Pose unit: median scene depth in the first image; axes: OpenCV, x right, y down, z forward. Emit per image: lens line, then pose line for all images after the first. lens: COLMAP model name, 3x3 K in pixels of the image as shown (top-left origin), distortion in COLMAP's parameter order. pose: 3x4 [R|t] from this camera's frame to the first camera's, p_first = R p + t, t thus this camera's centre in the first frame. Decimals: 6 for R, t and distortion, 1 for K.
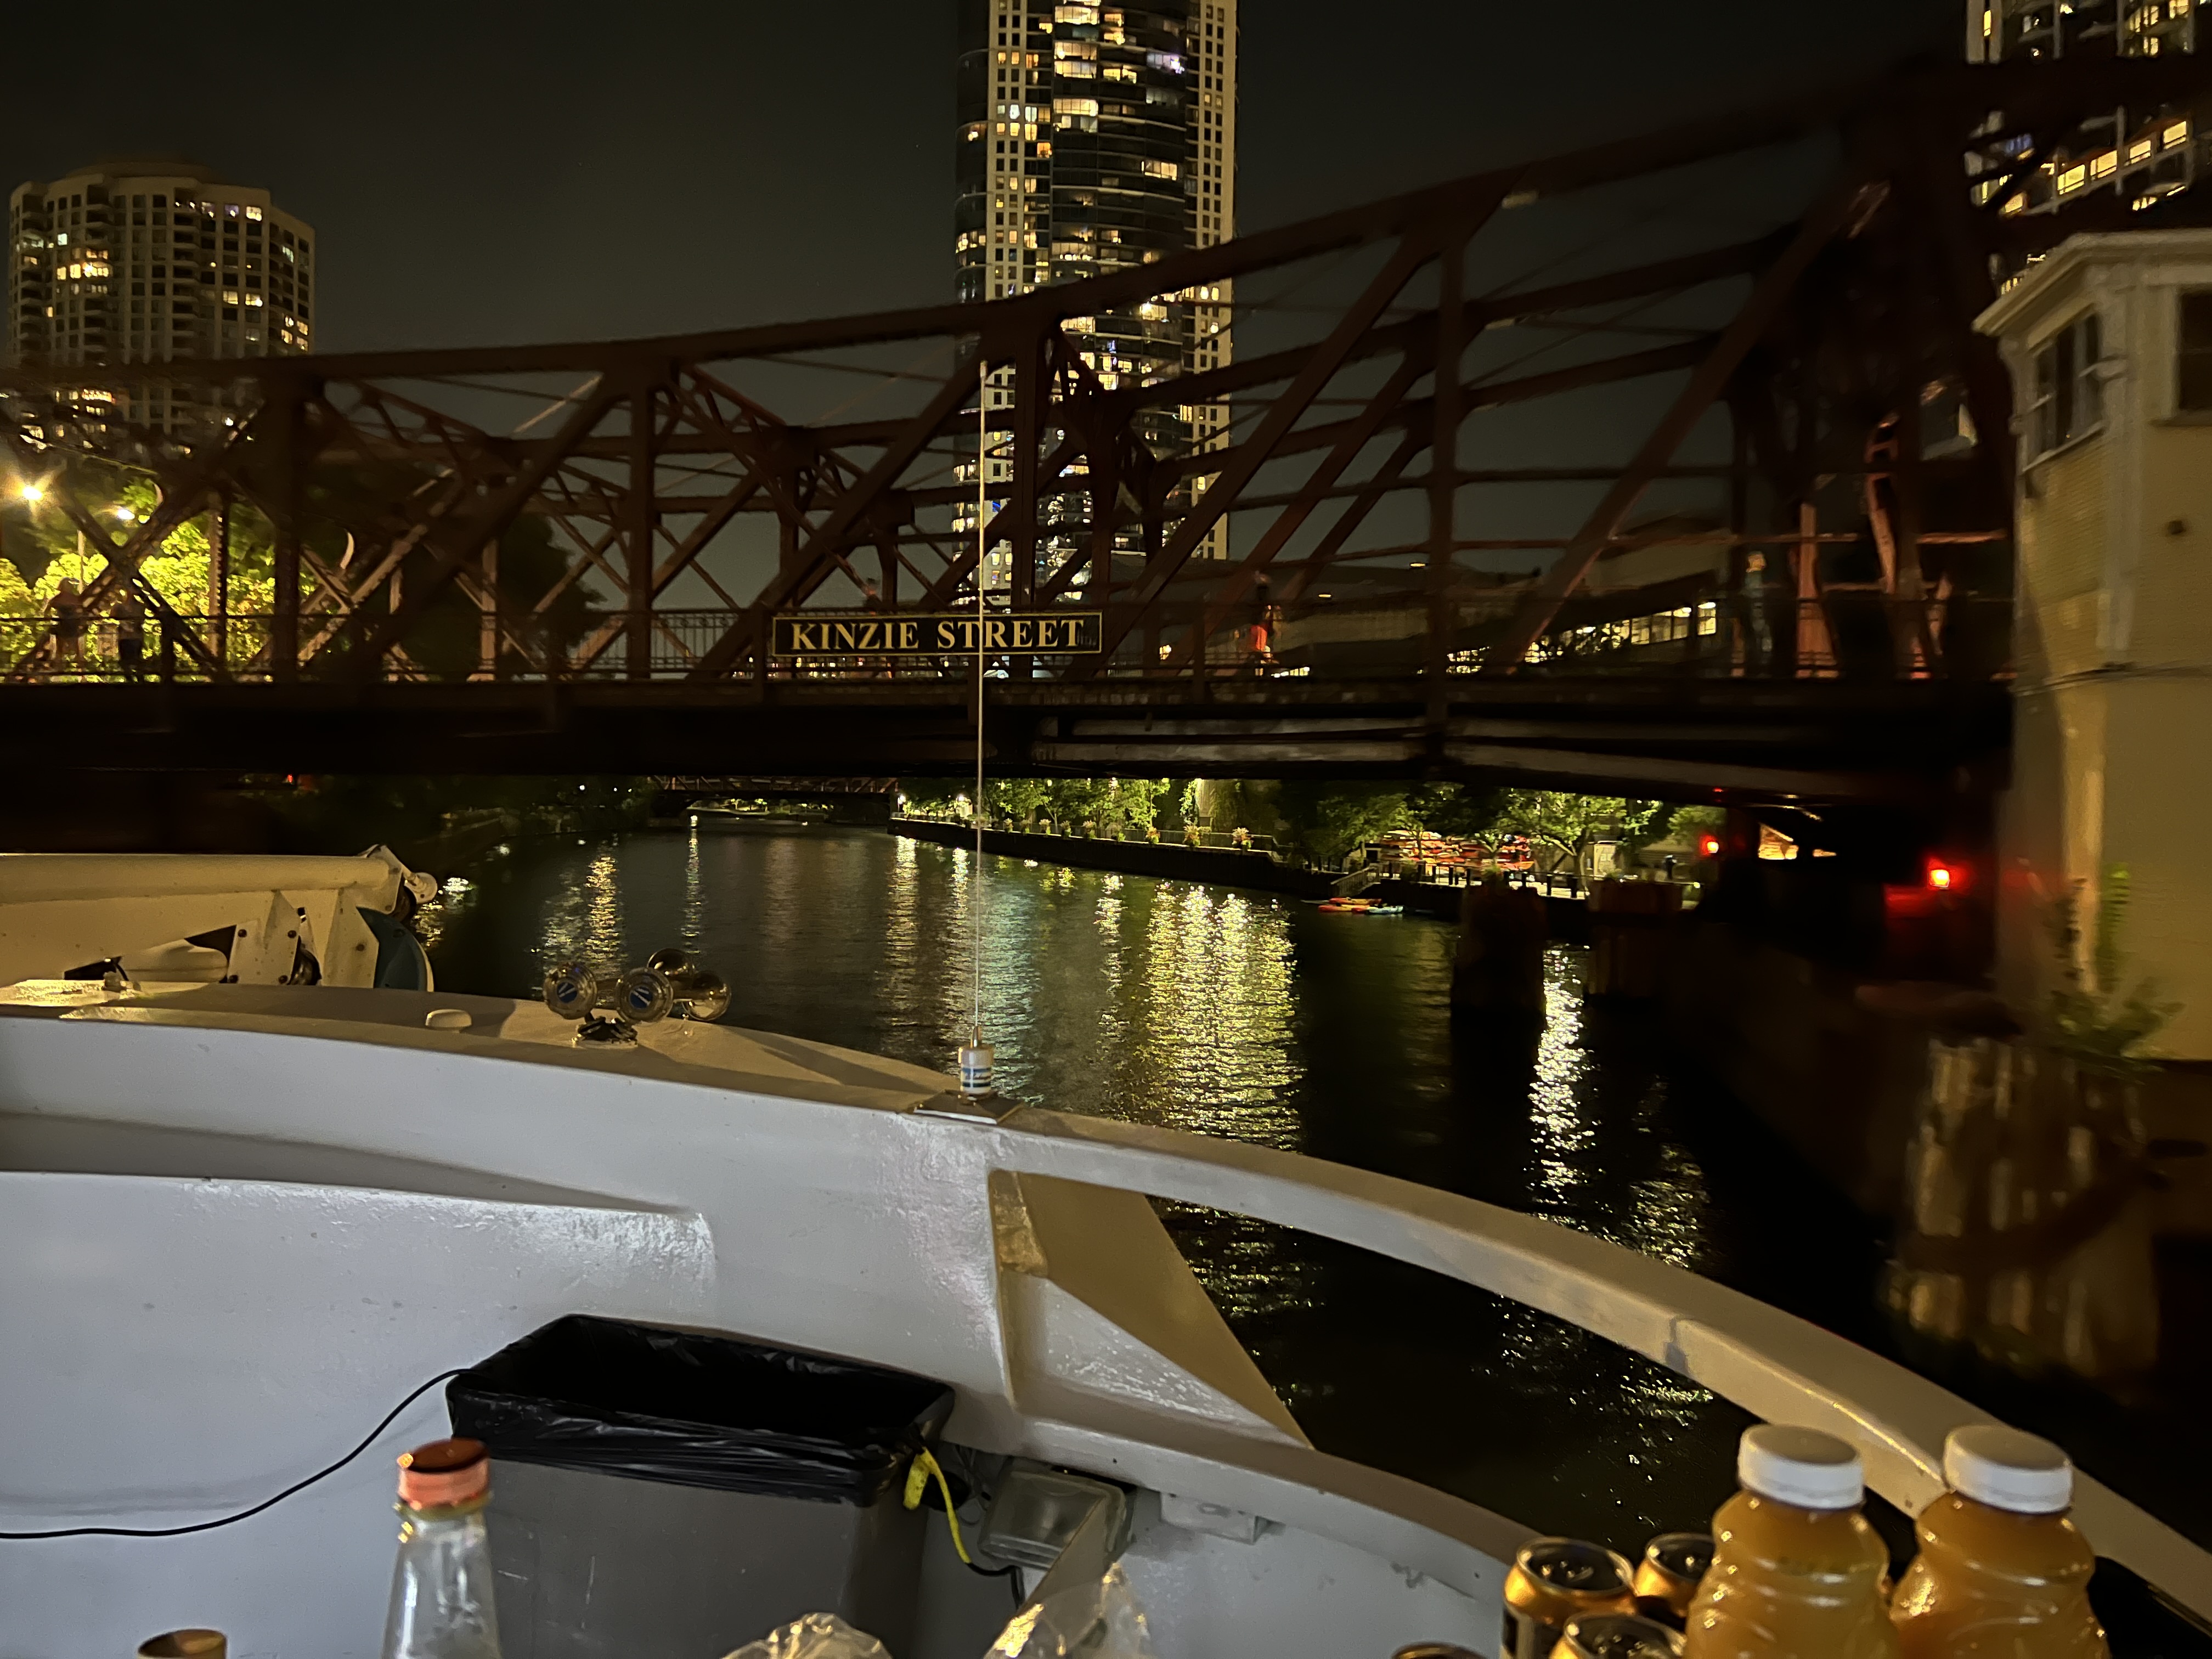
lens RADIAL K [[1673.2, 0, 1114.7], [0, 1673.2, 822.4], [0, 0, 1]] dist [0.050873, 0.000870]
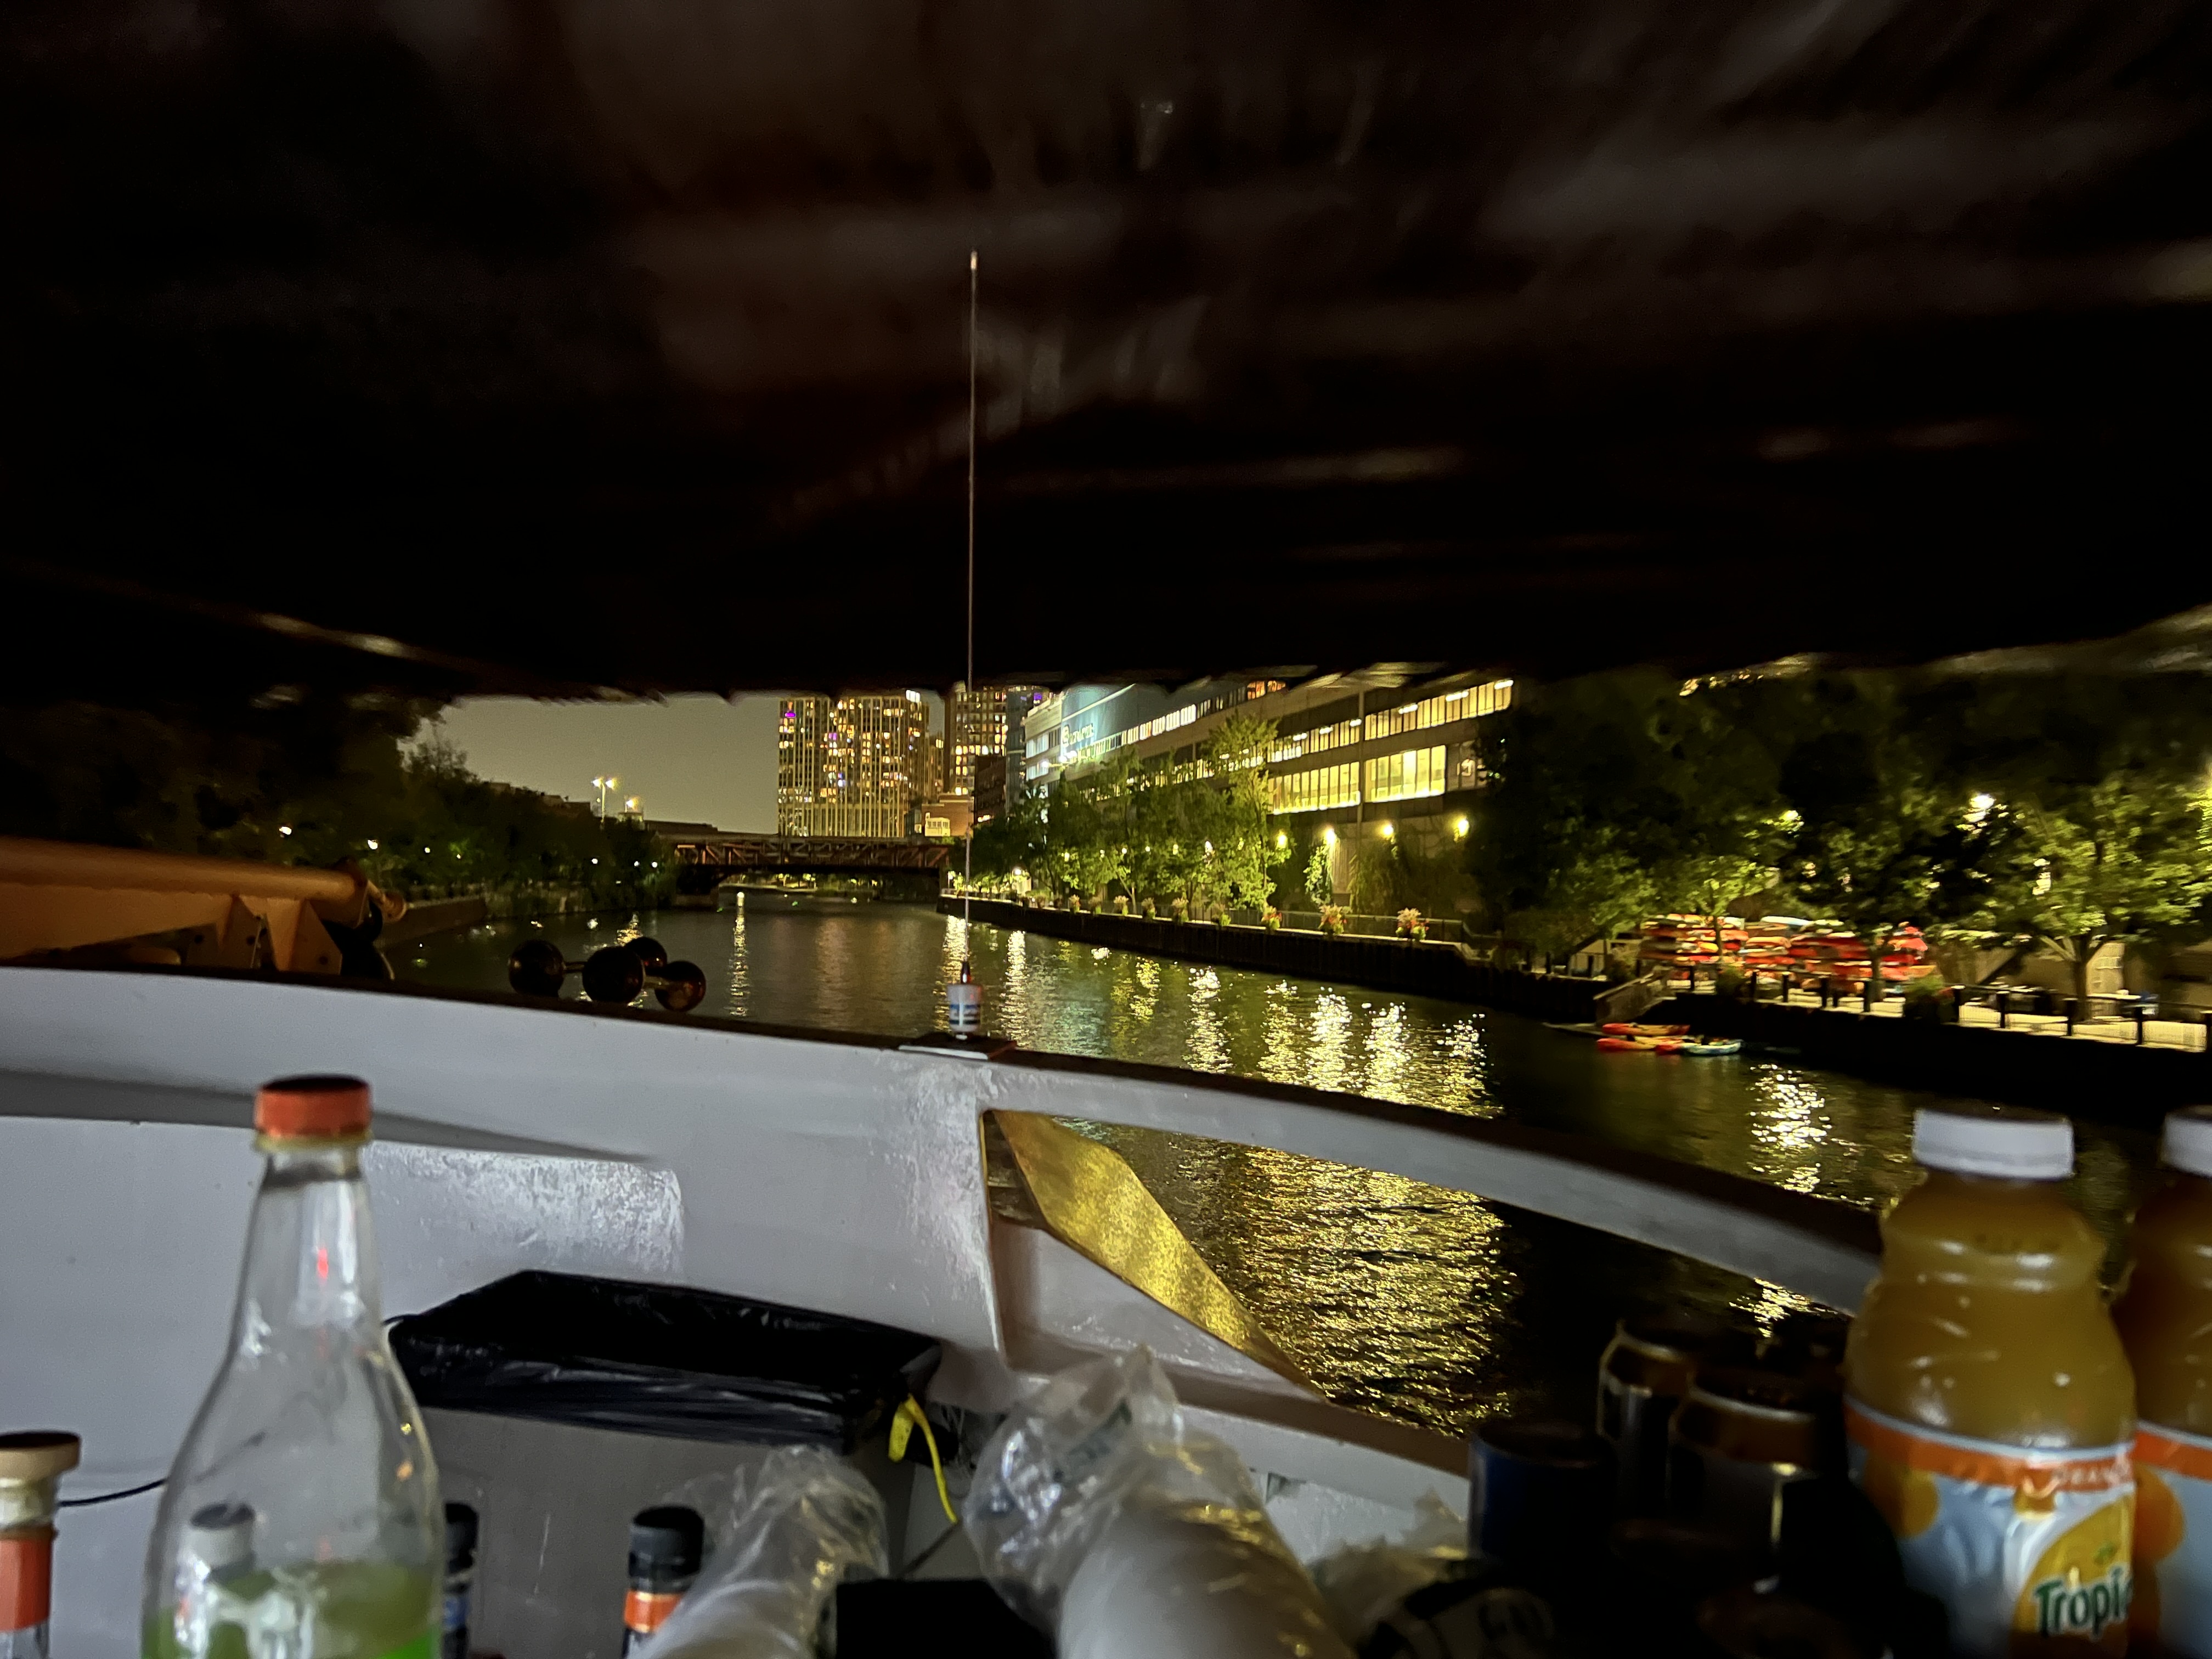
lens RADIAL K [[1673.2, 0, 1099.5], [0, 1673.2, 827.9], [0, 0, 1]] dist [0.050873, 0.000870]
pose [[0.998888, -0.001593, -0.047114, -0.014709], [-0.000448, 0.999062, -0.043293, -0.000122], [0.047139, 0.043266, 0.997951, 0.208093]]
